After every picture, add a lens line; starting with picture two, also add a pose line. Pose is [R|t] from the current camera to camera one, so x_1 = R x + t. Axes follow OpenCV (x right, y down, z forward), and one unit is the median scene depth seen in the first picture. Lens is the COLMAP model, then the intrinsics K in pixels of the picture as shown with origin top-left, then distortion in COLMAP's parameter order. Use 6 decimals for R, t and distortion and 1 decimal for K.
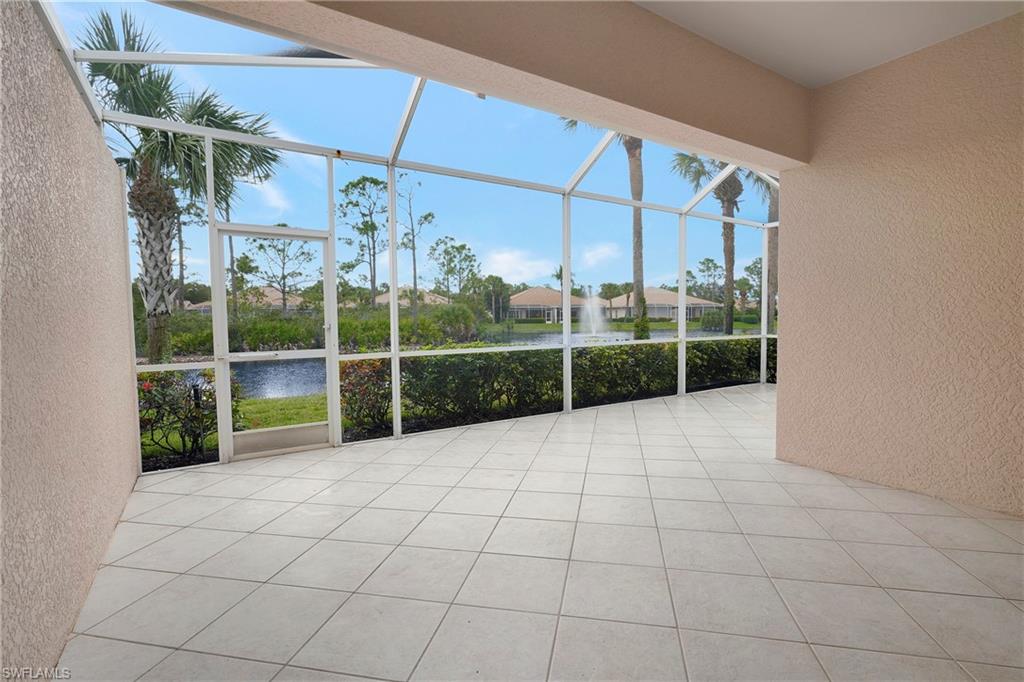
lens RADIAL K [[485.5, 0, 513.3], [0, 485.5, 346.1], [0, 0, 1]] dist [0.000590, 0.000264]
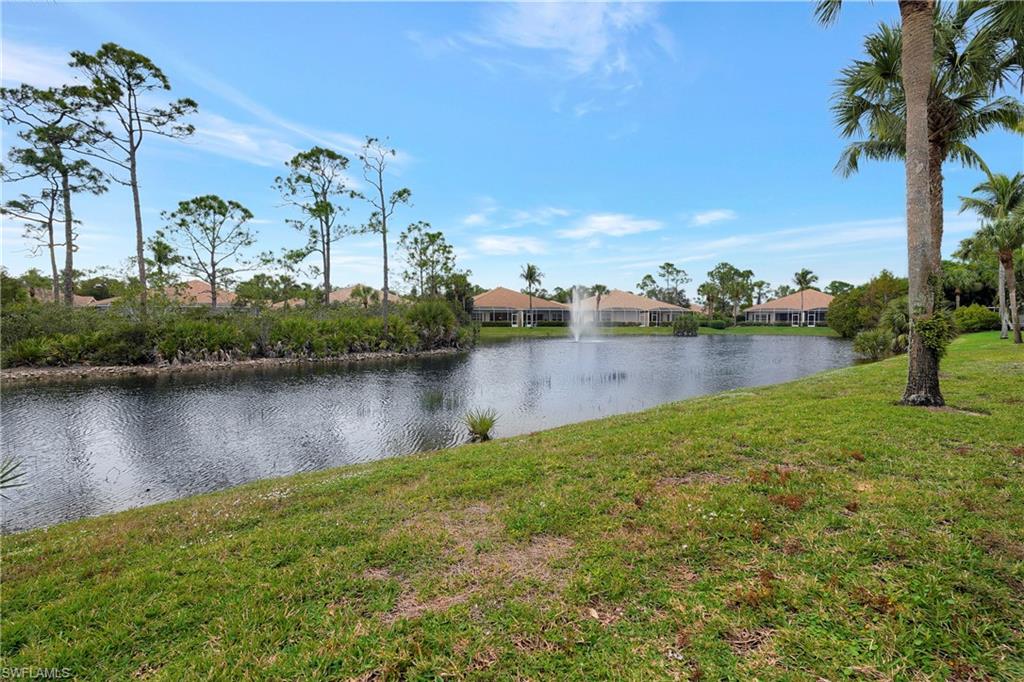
lens RADIAL K [[482.1, 0, 509.2], [0, 482.1, 344.1], [0, 0, 1]] dist [0.002415, 0.001342]
pose [[0.993944, 0.004126, 0.109807, -0.081254], [-0.002764, 0.999917, -0.012552, -0.004803], [-0.109850, 0.012172, 0.993874, 0.170465]]
